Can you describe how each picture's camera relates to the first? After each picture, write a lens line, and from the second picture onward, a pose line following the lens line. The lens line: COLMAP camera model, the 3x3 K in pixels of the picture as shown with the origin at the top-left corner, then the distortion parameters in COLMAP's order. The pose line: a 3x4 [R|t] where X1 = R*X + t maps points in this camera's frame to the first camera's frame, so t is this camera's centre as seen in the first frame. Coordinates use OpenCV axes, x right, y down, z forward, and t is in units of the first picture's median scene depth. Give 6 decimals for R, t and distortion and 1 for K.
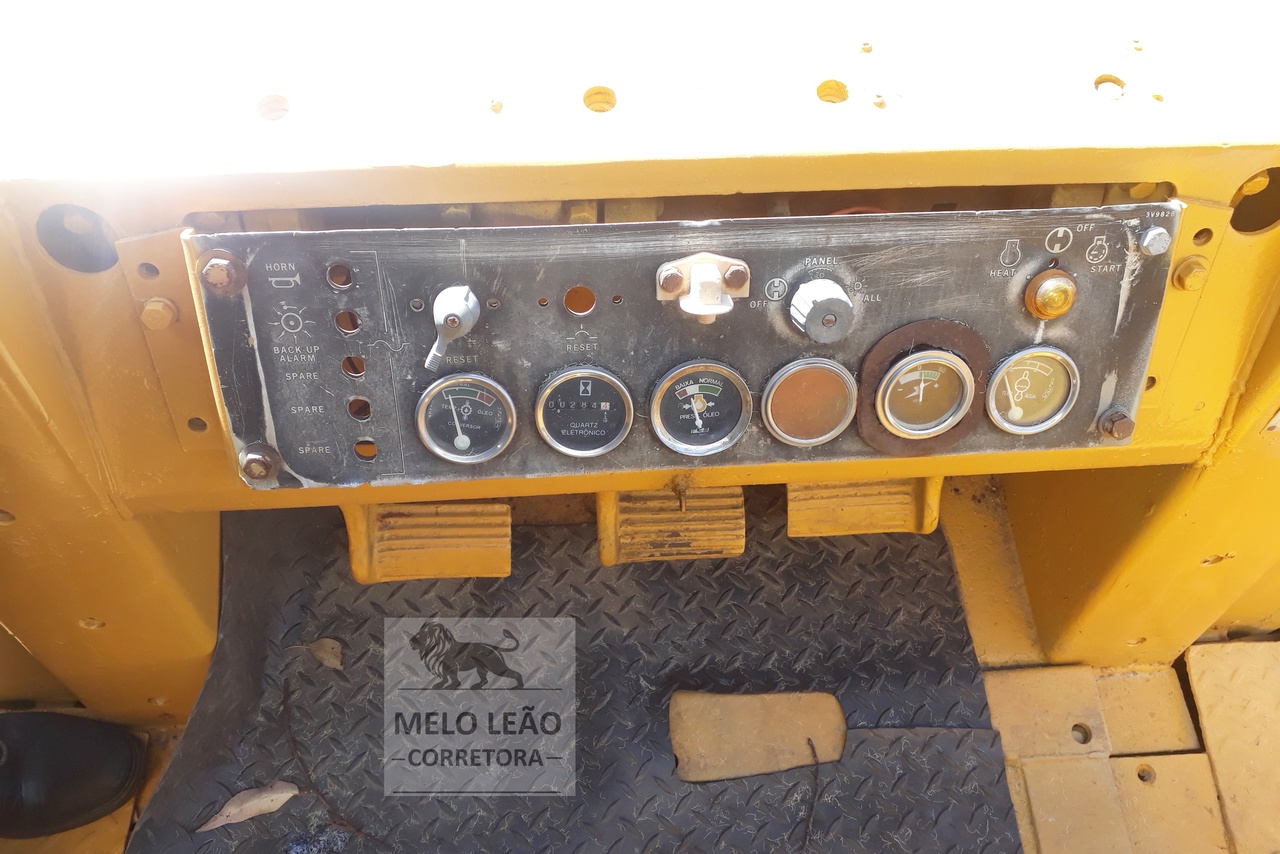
lens RADIAL K [[1029.6, 0, 640.0], [0, 1029.6, 450.6], [0, 0, 1]] dist [0.149348, -0.305318]
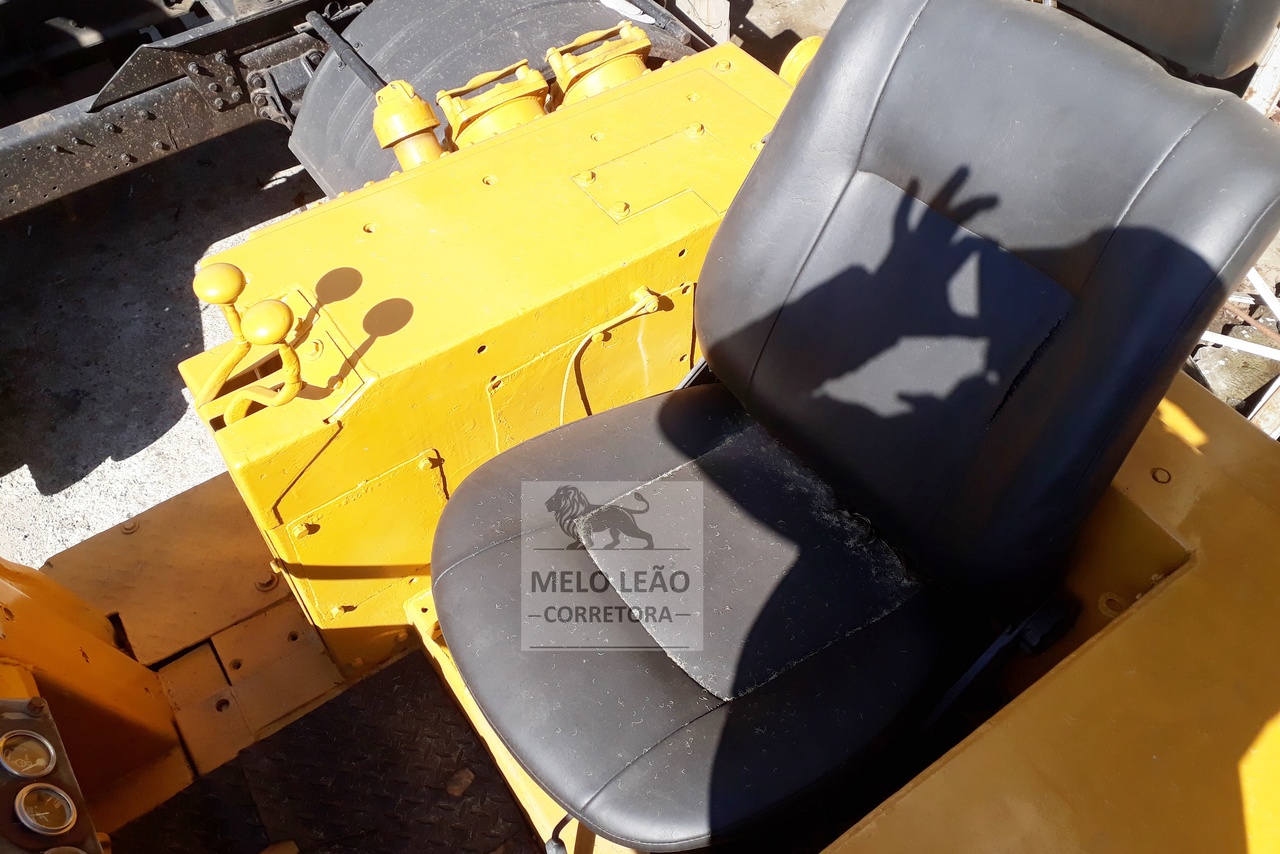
lens RADIAL K [[1021.5, 0, 644.4], [0, 1021.5, 427.6], [0, 0, 1]] dist [0.048691, -0.092397]
pose [[-0.511719, -0.713627, 0.478415, -0.530512], [0.755156, -0.108030, 0.646582, -0.315030], [-0.409735, 0.692146, 0.594181, -0.707774]]
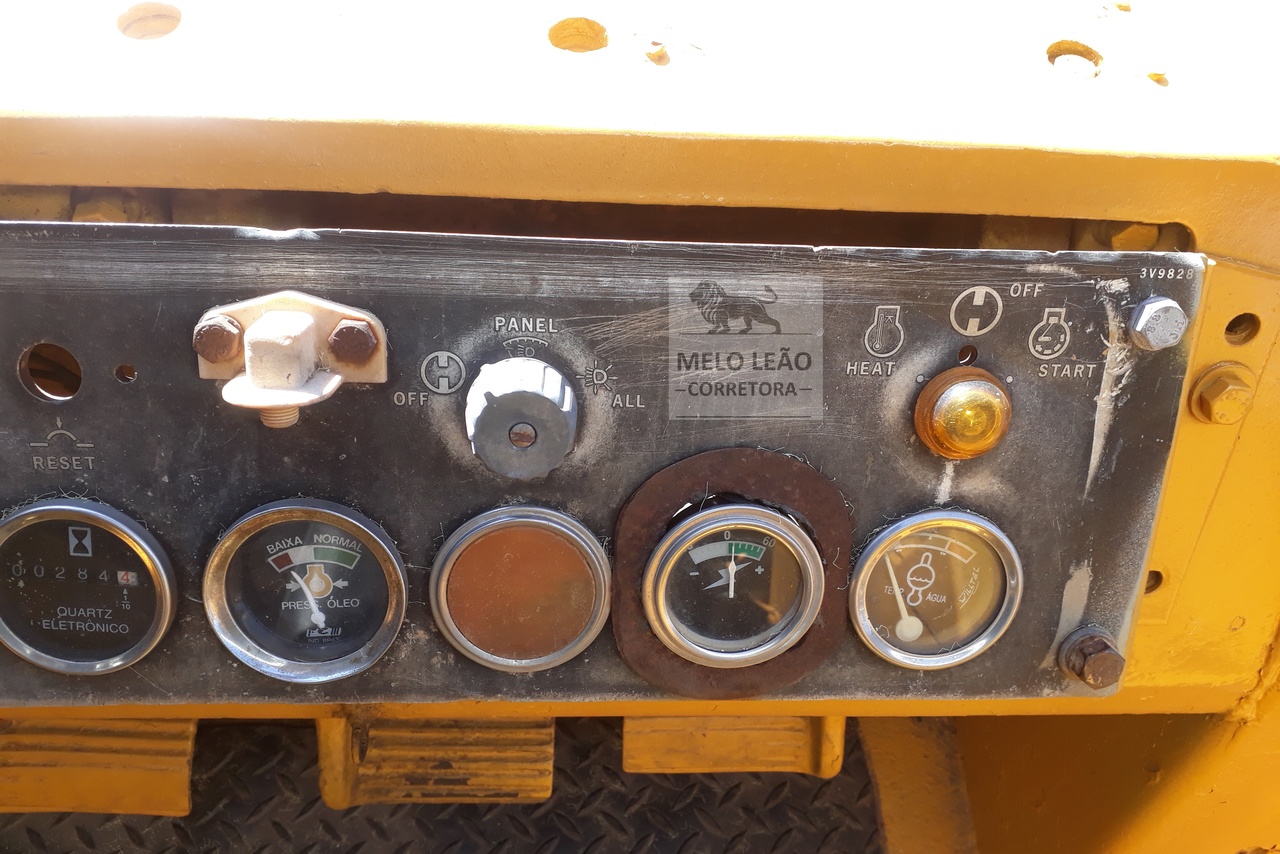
lens RADIAL K [[1061.4, 0, 636.0], [0, 1061.4, 451.8], [0, 0, 1]] dist [0.056292, -0.138579]
pose [[0.998696, 0.051031, -0.001369, 0.224162], [-0.050763, 0.989885, -0.132477, -0.048501], [-0.005405, 0.132374, 0.991185, 0.459302]]
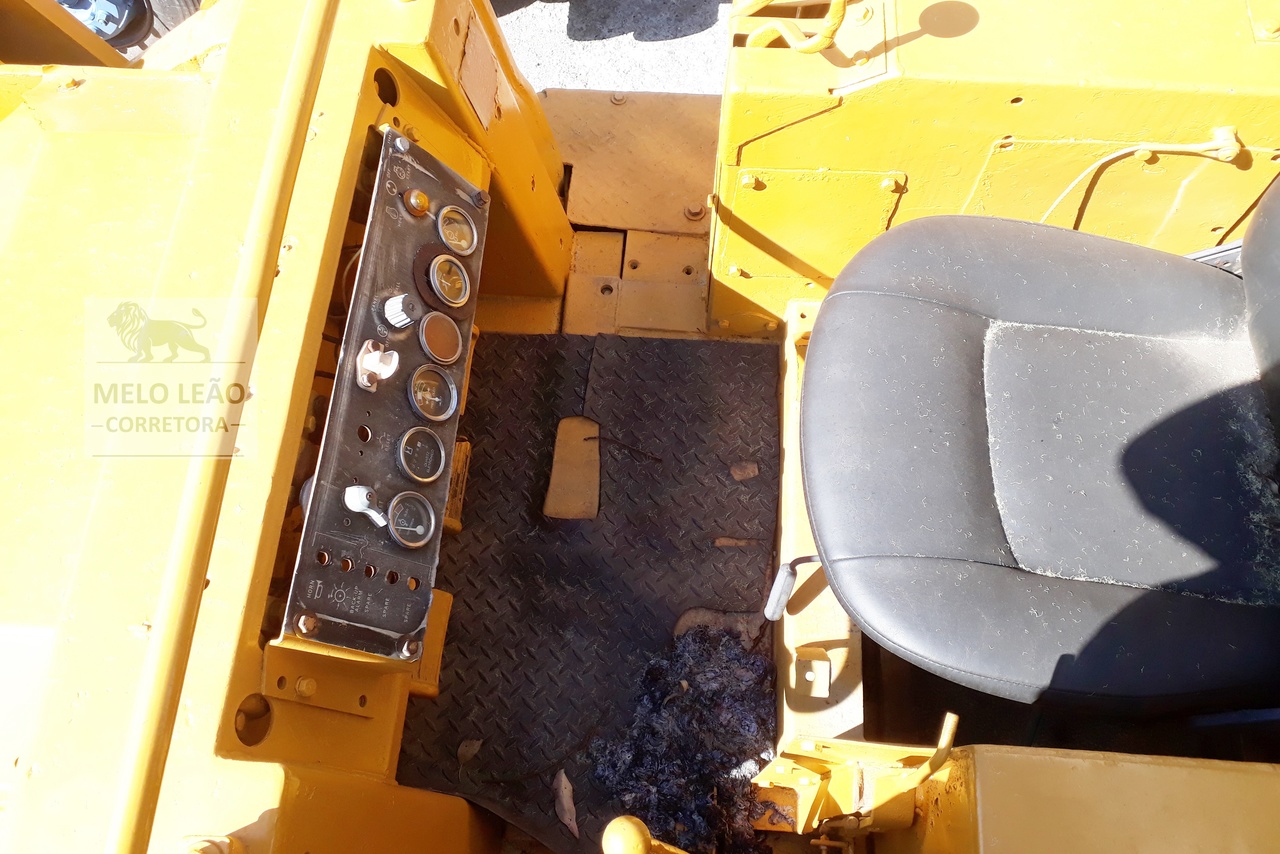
lens RADIAL K [[1000.0, 0, 639.1], [0, 1000.0, 433.1], [0, 0, 1]] dist [0.131882, -0.117113]
pose [[0.145885, -0.933716, 0.326944, -0.521126], [0.899661, 0.262673, 0.348729, -0.308547], [-0.411494, 0.243265, 0.878348, -0.648288]]
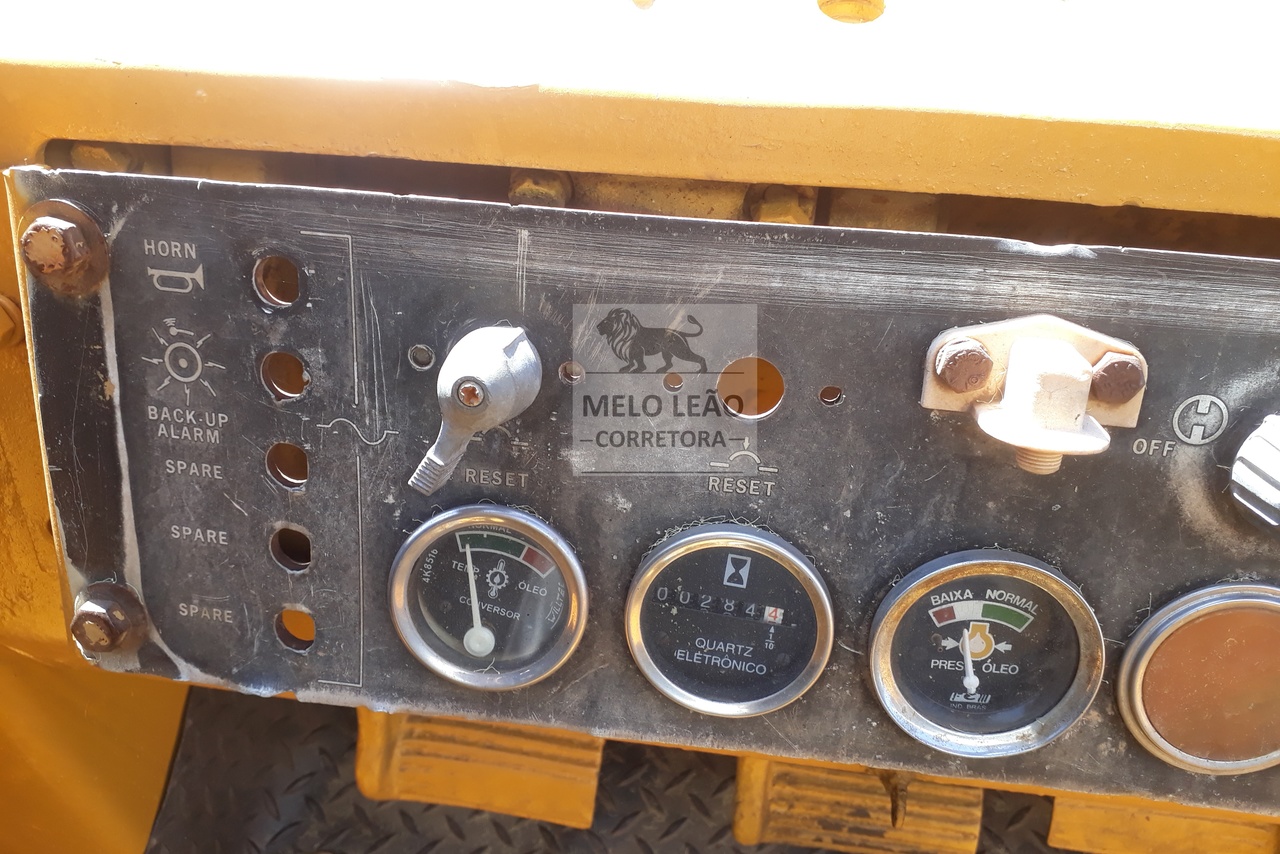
lens RADIAL K [[1061.4, 0, 636.0], [0, 1061.4, 451.8], [0, 0, 1]] dist [0.056292, -0.138579]
pose [[0.975270, 0.133103, -0.176443, -0.019651], [-0.155394, 0.980639, -0.119163, -0.049403], [0.157166, 0.143634, 0.977071, 0.504720]]
